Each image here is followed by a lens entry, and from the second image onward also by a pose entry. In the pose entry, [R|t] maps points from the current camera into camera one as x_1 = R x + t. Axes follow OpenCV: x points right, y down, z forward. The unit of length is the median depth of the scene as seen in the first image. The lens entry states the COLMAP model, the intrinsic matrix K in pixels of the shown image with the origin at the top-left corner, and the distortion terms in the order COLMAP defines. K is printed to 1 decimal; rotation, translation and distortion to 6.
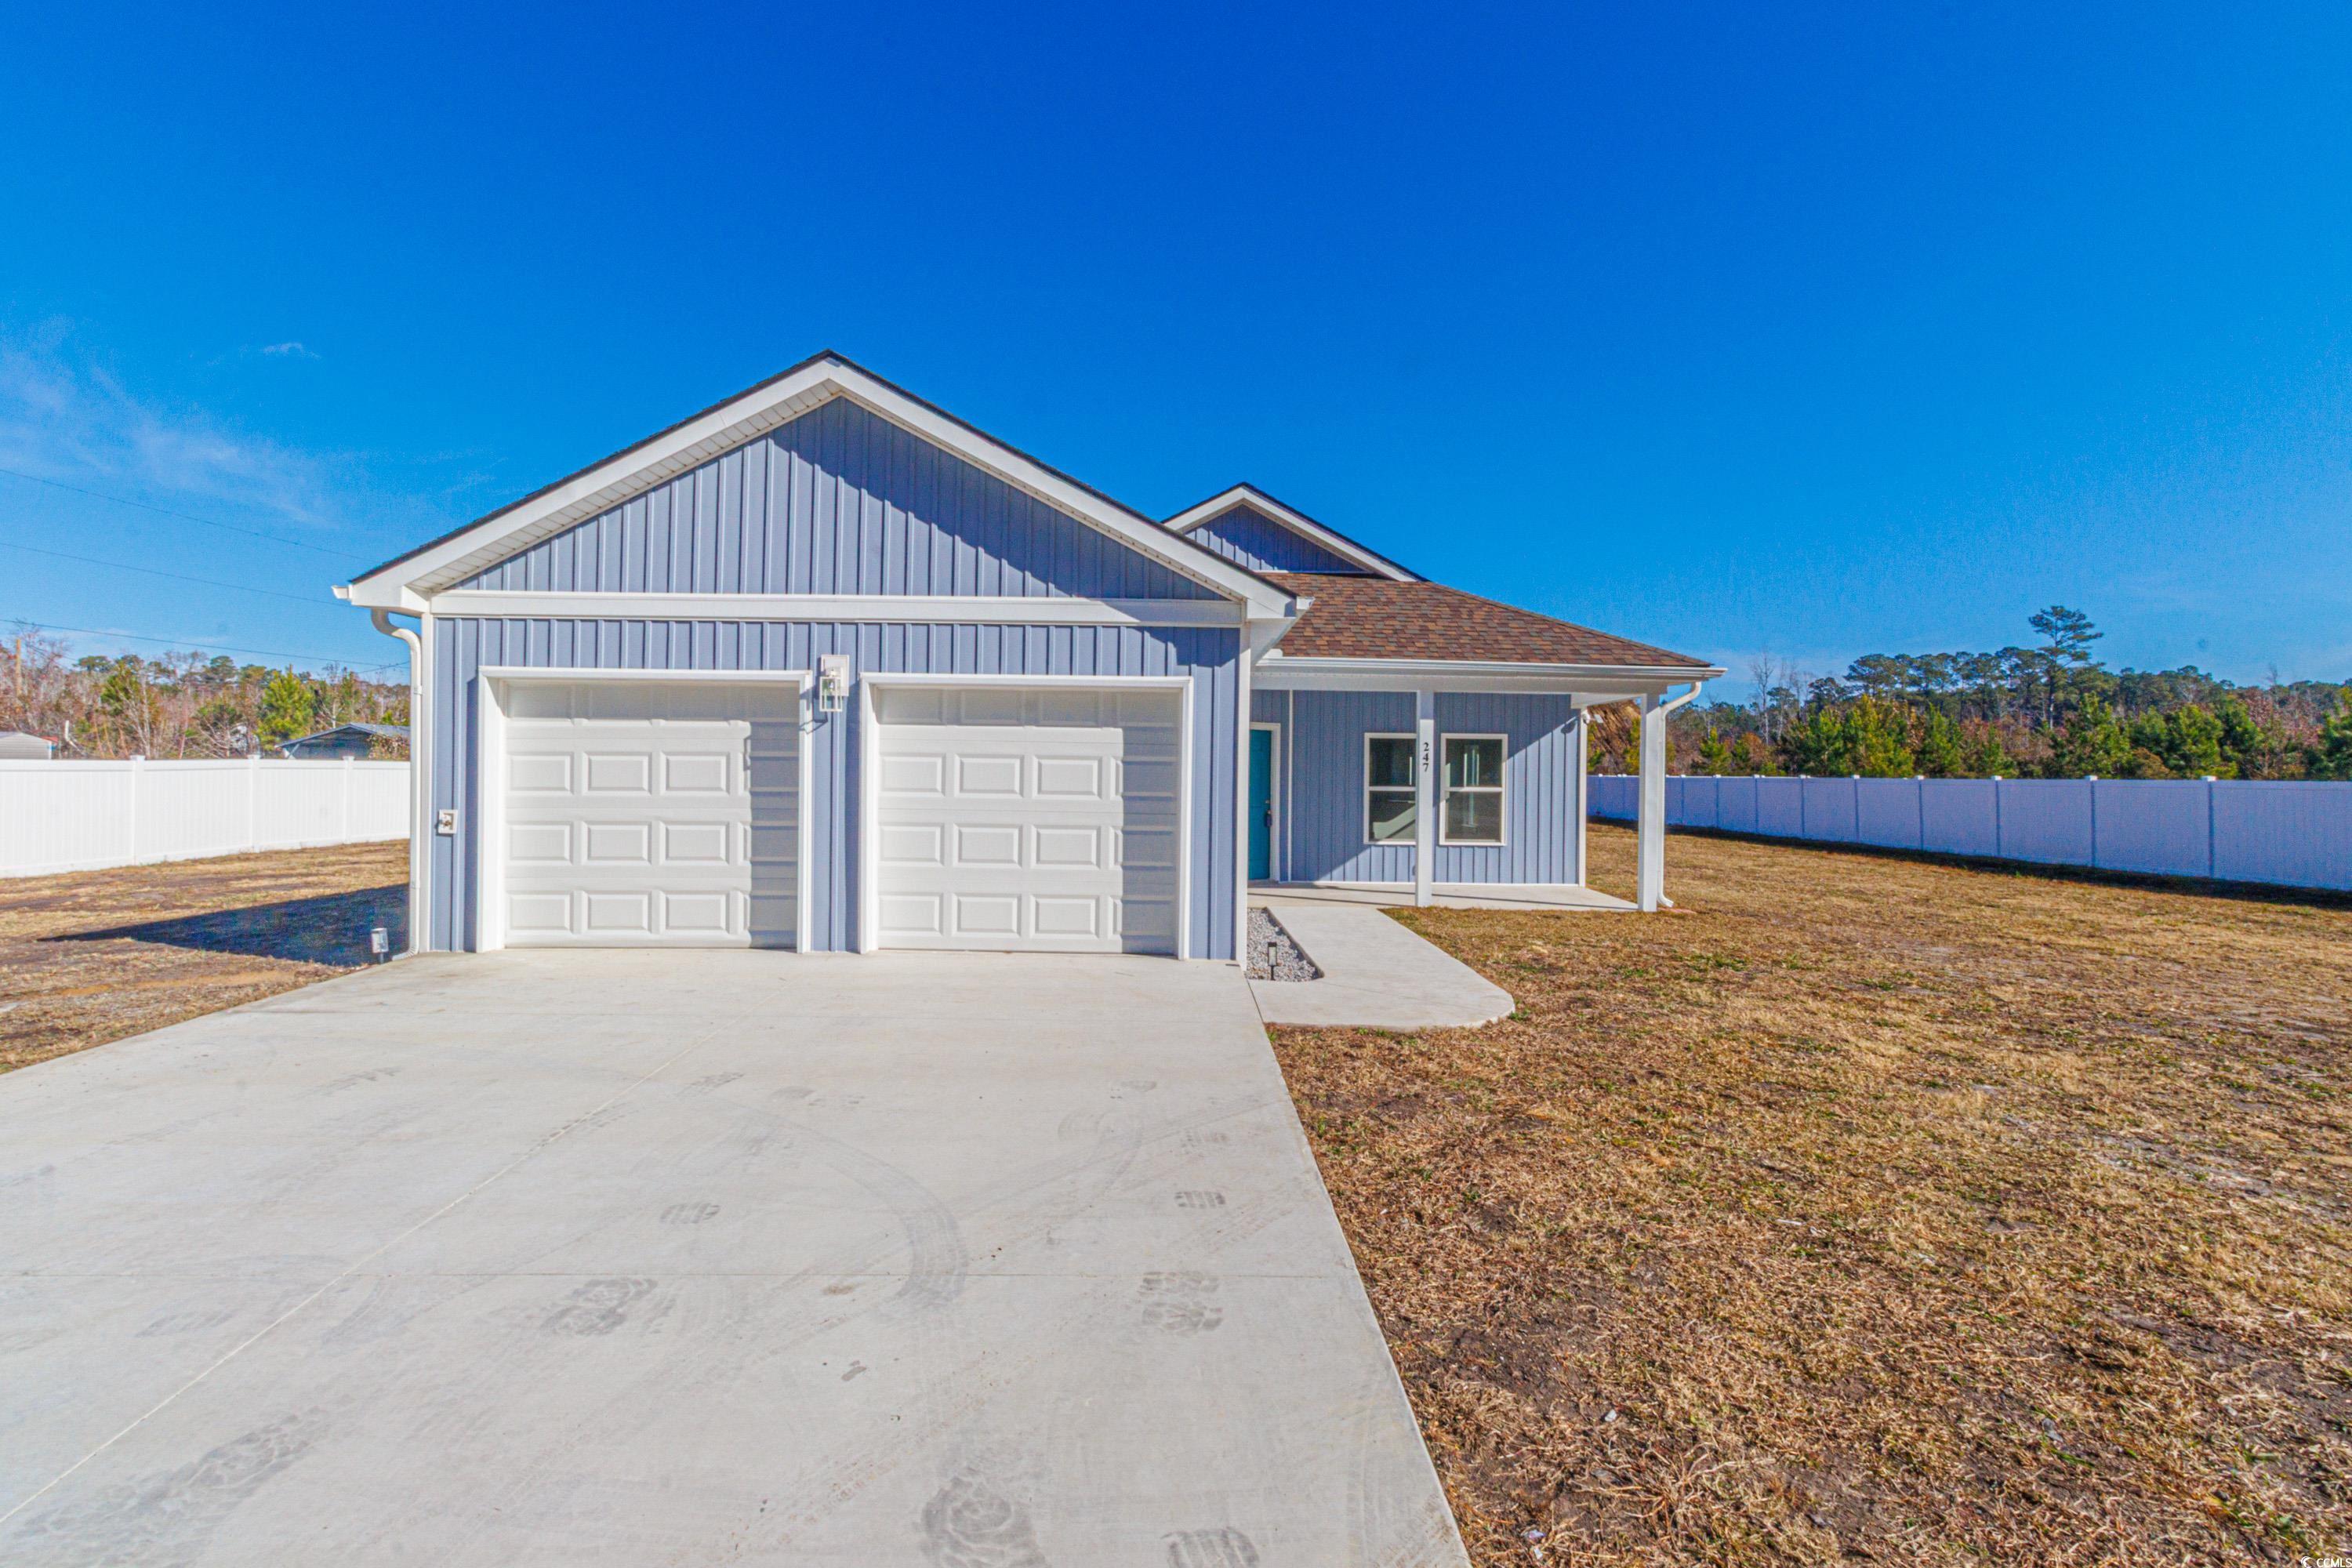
lens RADIAL K [[1081.1, 0, 1157.7], [0, 1081.1, 774.1], [0, 0, 1]] dist [0.001101, 0.001196]
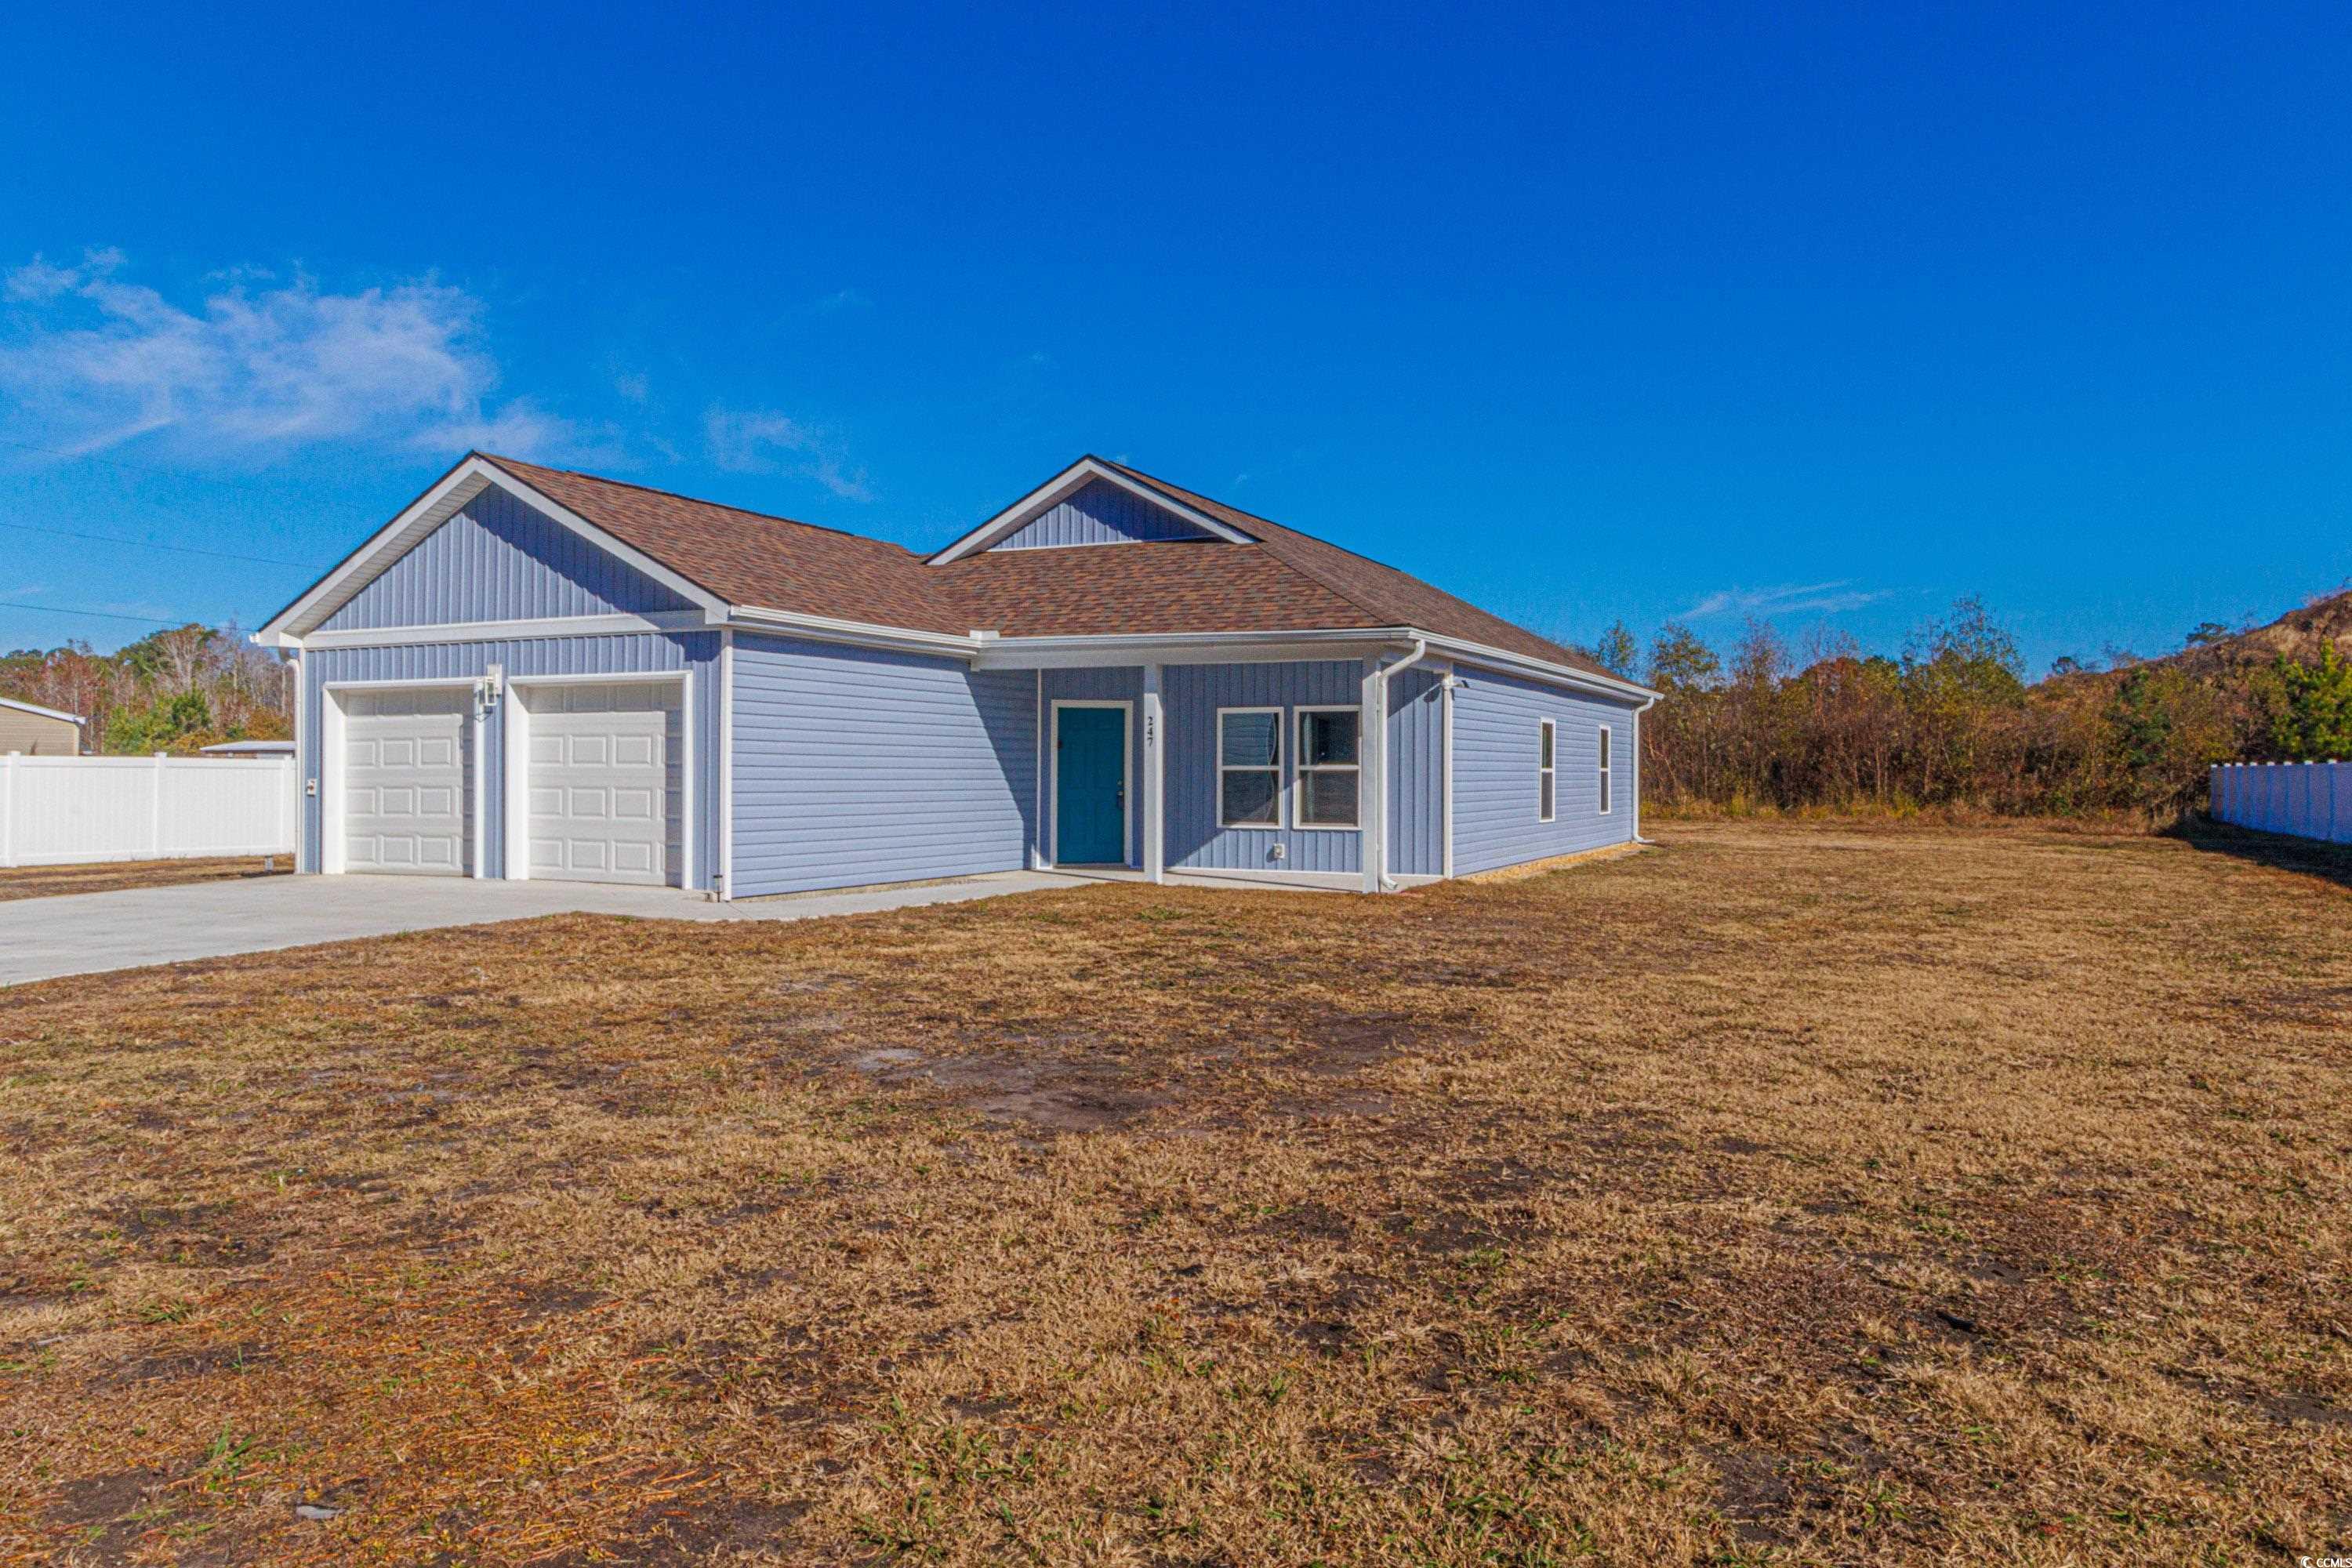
lens RADIAL K [[1573.9, 0, 1168.0], [0, 1573.9, 778.4], [0, 0, 1]] dist [-0.010354, 0.001872]
pose [[0.899191, -0.008861, -0.437467, 1.353511], [0.007699, 0.999961, -0.004430, 0.051163], [0.437489, 0.000615, 0.899224, -0.431517]]
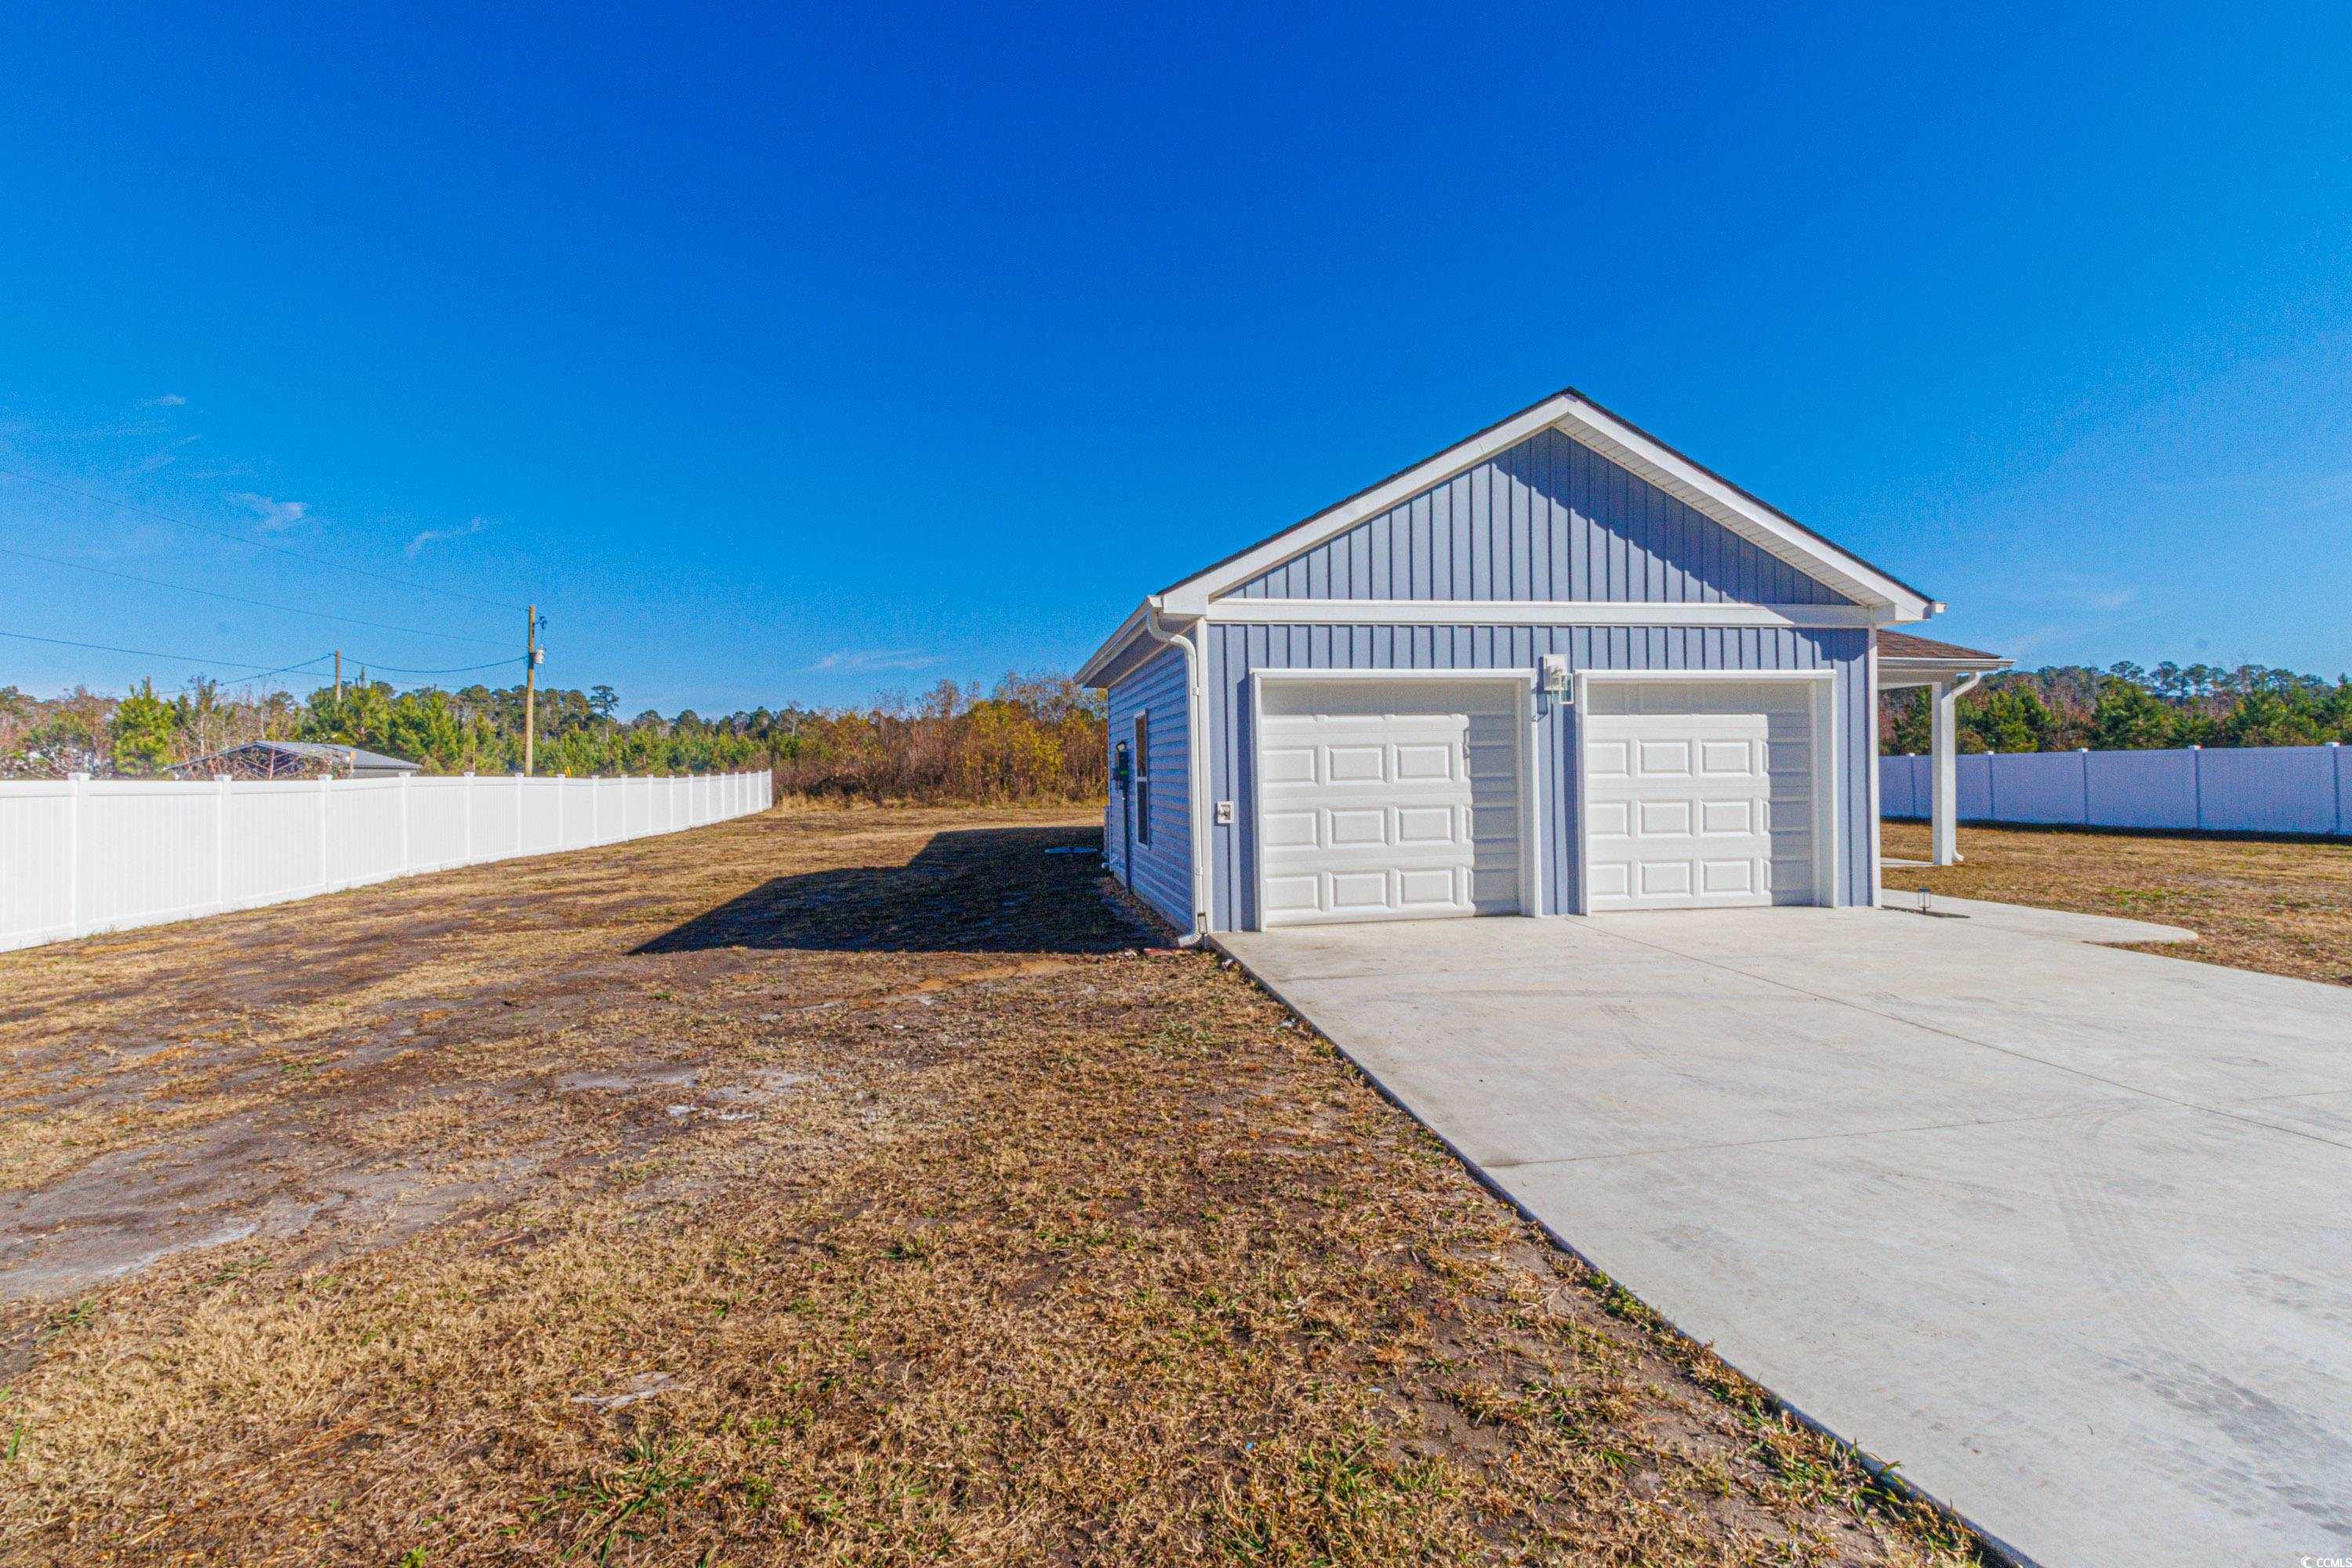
lens RADIAL K [[1081.1, 0, 1163.7], [0, 1081.1, 780.2], [0, 0, 1]] dist [0.001101, 0.001196]
pose [[0.987275, -0.028434, 0.156461, -0.883757], [0.027865, 0.999595, 0.005830, 0.003814], [-0.156563, -0.001396, 0.987667, -0.059471]]
